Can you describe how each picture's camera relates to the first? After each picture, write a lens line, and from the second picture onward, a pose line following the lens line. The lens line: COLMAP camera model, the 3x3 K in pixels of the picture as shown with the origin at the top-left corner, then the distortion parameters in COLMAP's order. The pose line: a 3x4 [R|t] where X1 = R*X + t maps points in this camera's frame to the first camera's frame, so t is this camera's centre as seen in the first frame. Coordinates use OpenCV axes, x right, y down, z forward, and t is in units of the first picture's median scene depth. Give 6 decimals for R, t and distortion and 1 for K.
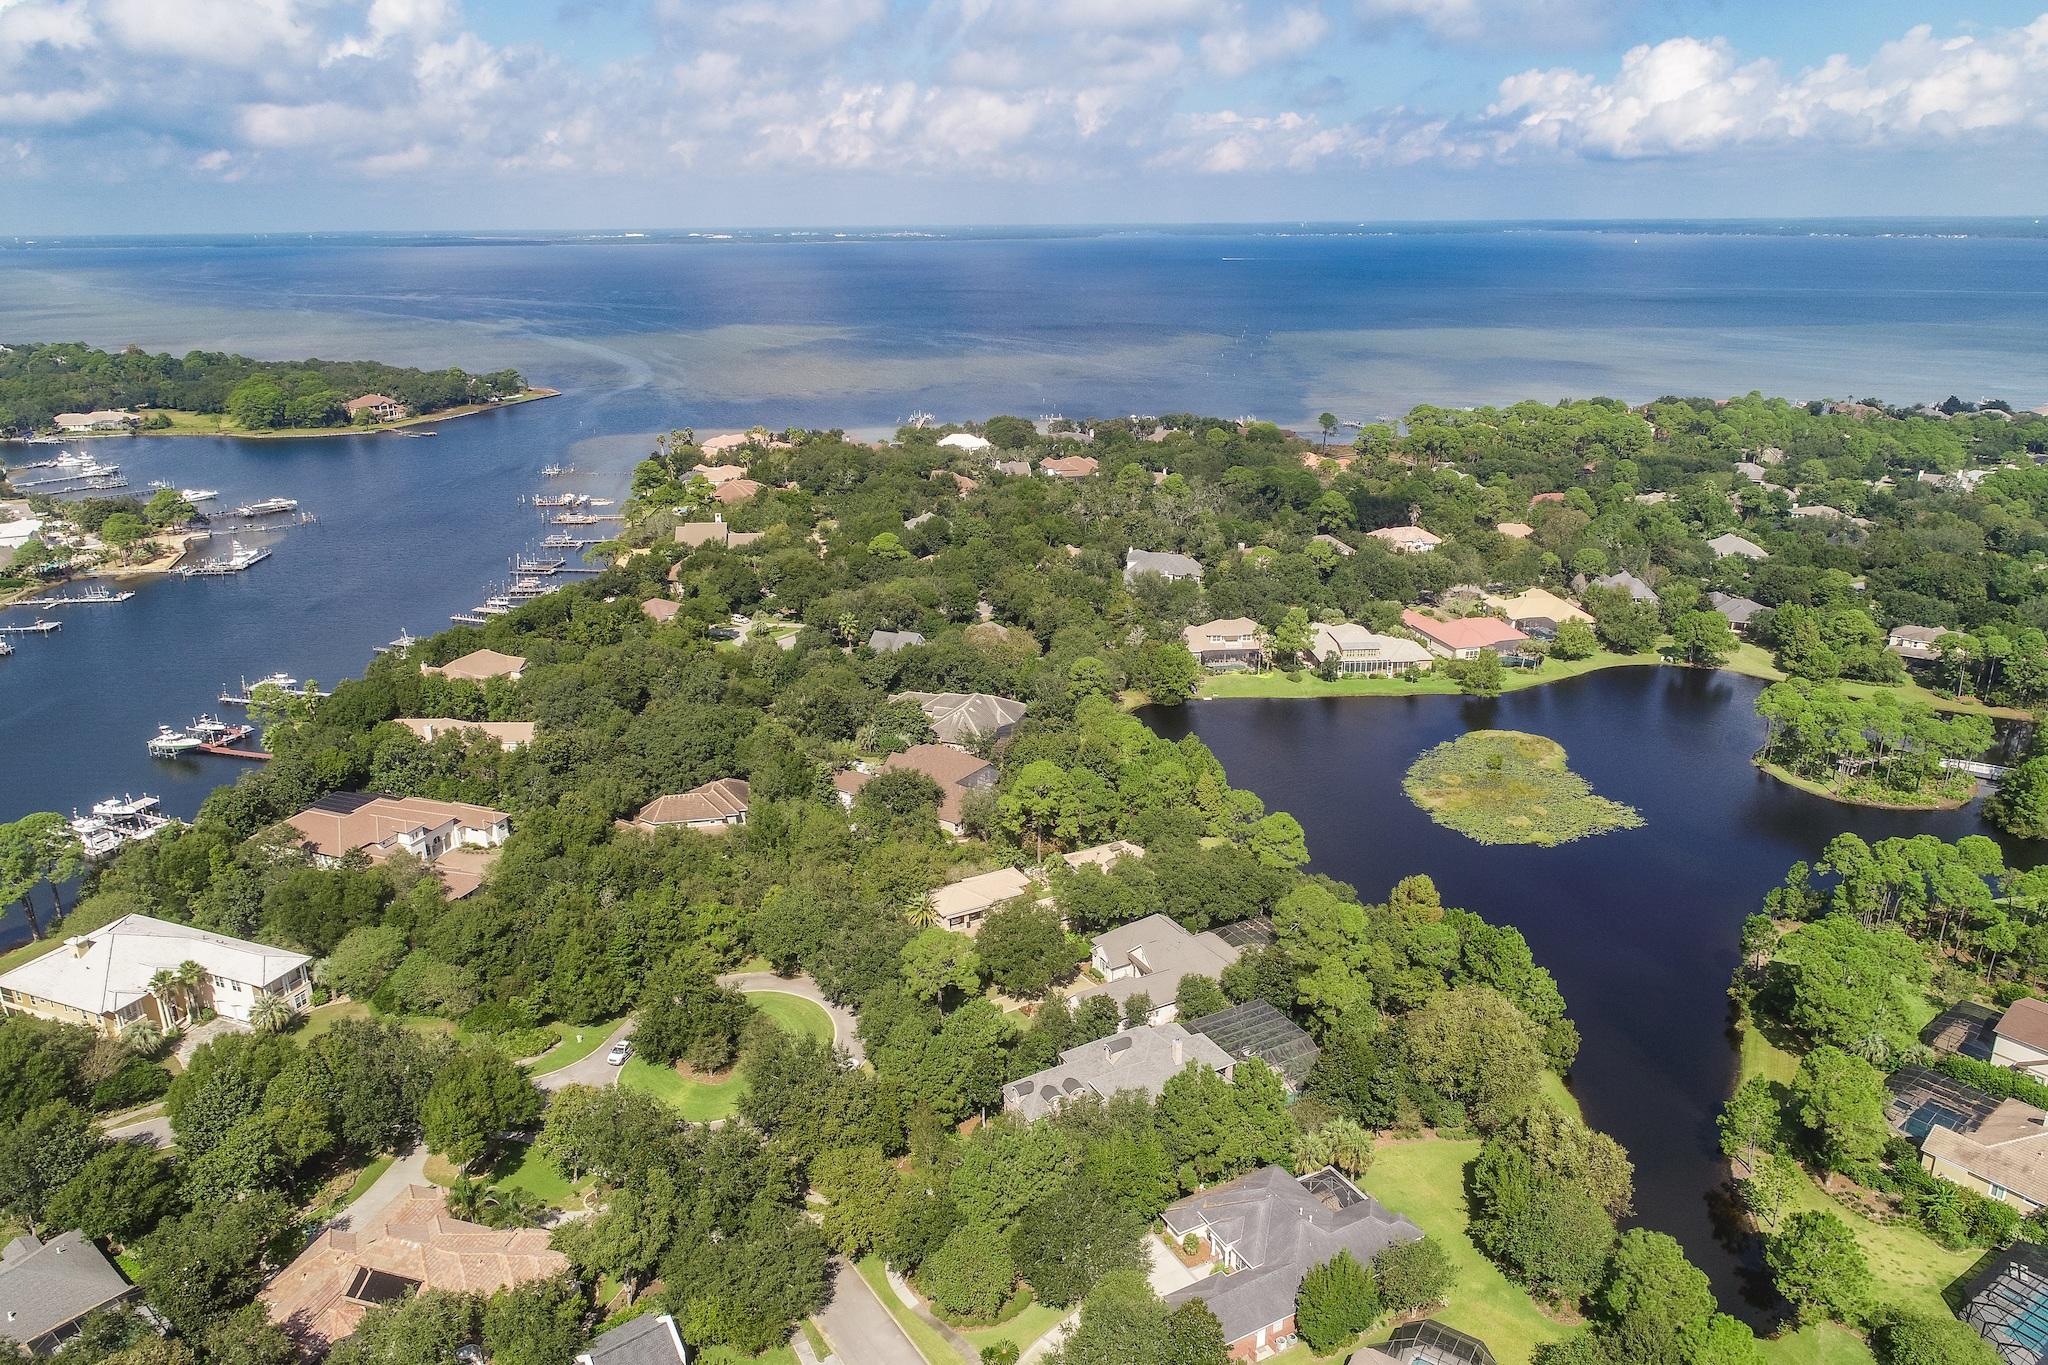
lens RADIAL K [[1373.4, 0, 1013.7], [0, 1373.4, 678.5], [0, 0, 1]] dist [-0.002974, 0.001131]
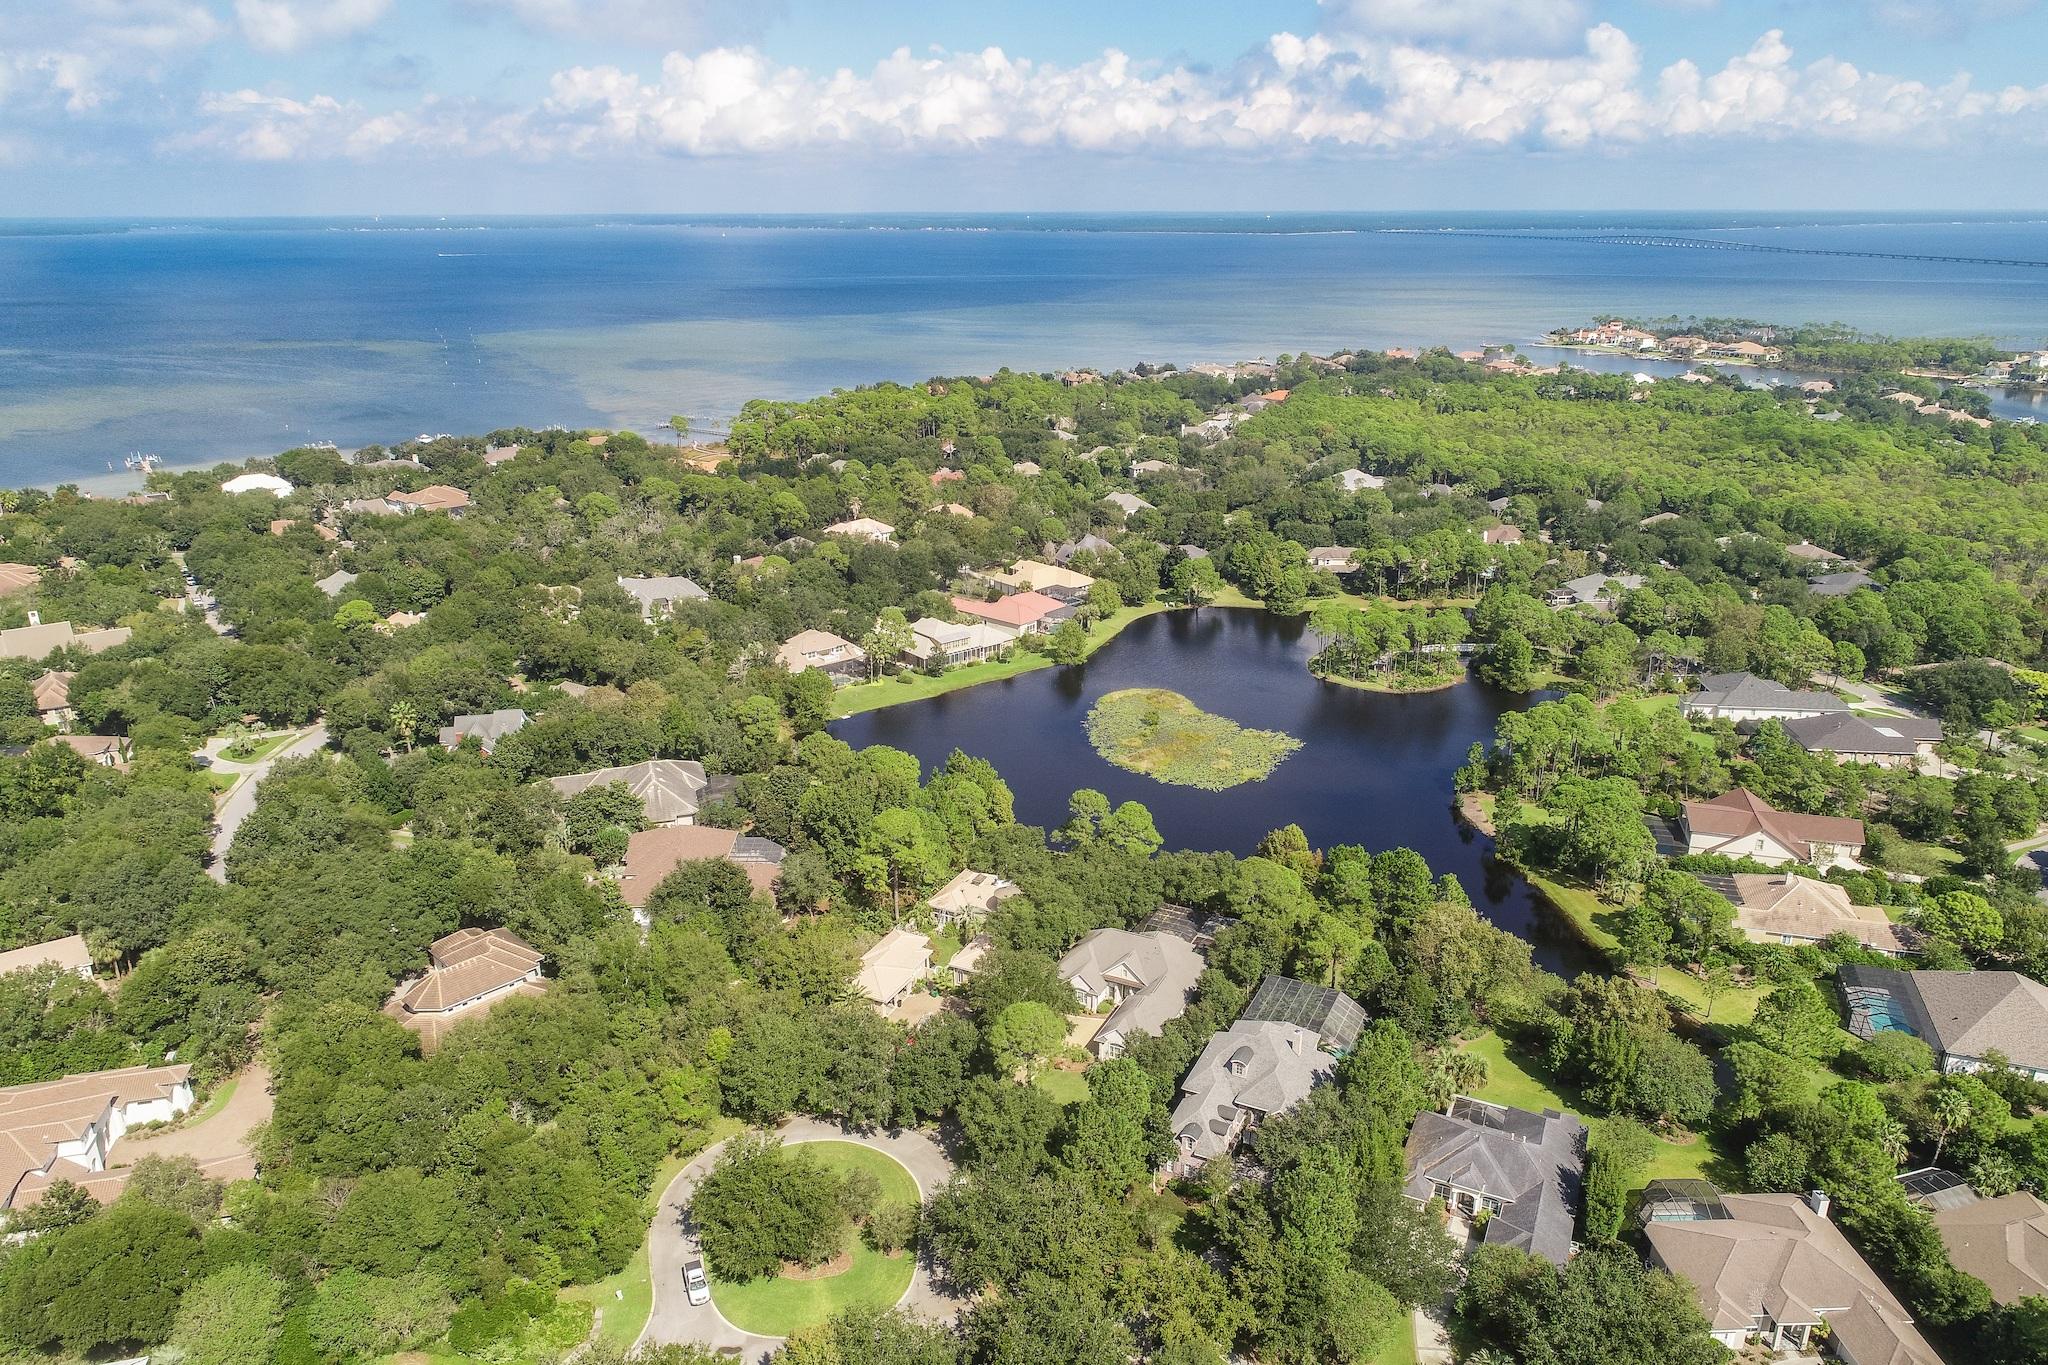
lens RADIAL K [[1373.4, 0, 1018.6], [0, 1373.4, 688.9], [0, 0, 1]] dist [-0.002974, 0.001131]
pose [[0.812270, -0.186475, 0.552670, -0.265810], [0.180556, 0.981364, 0.065752, -0.042406], [-0.554632, 0.046379, 0.830803, 0.121427]]
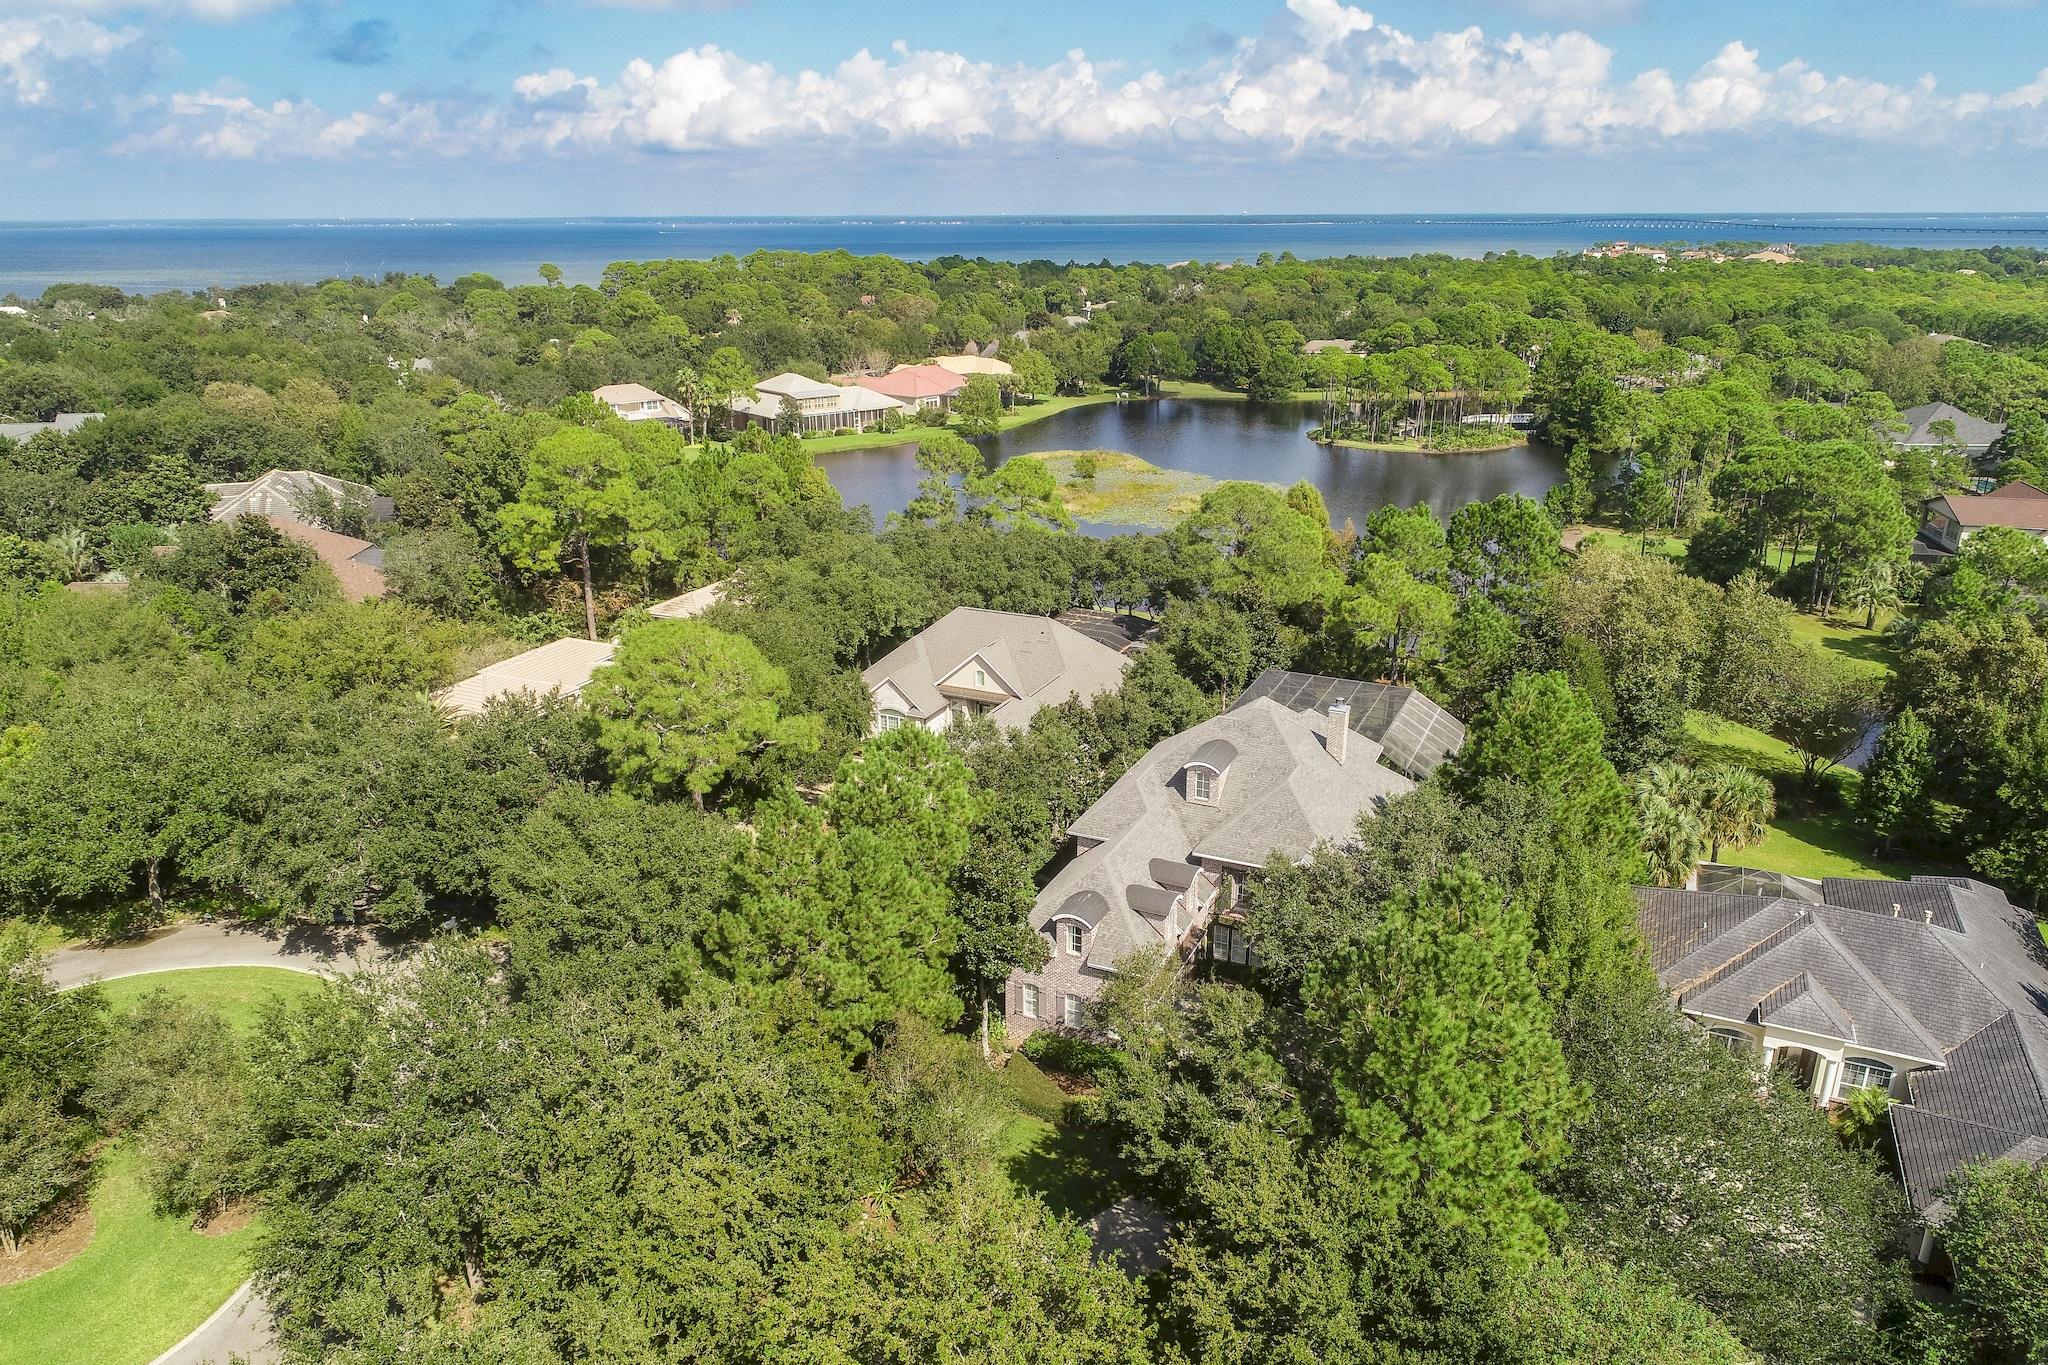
lens RADIAL K [[1373.4, 0, 1029.4], [0, 1373.4, 680.6], [0, 0, 1]] dist [-0.002974, 0.001131]
pose [[0.799128, -0.180935, 0.573286, -0.099186], [0.180429, 0.981854, 0.058375, 0.099581], [-0.573446, 0.056789, 0.817273, 0.328508]]
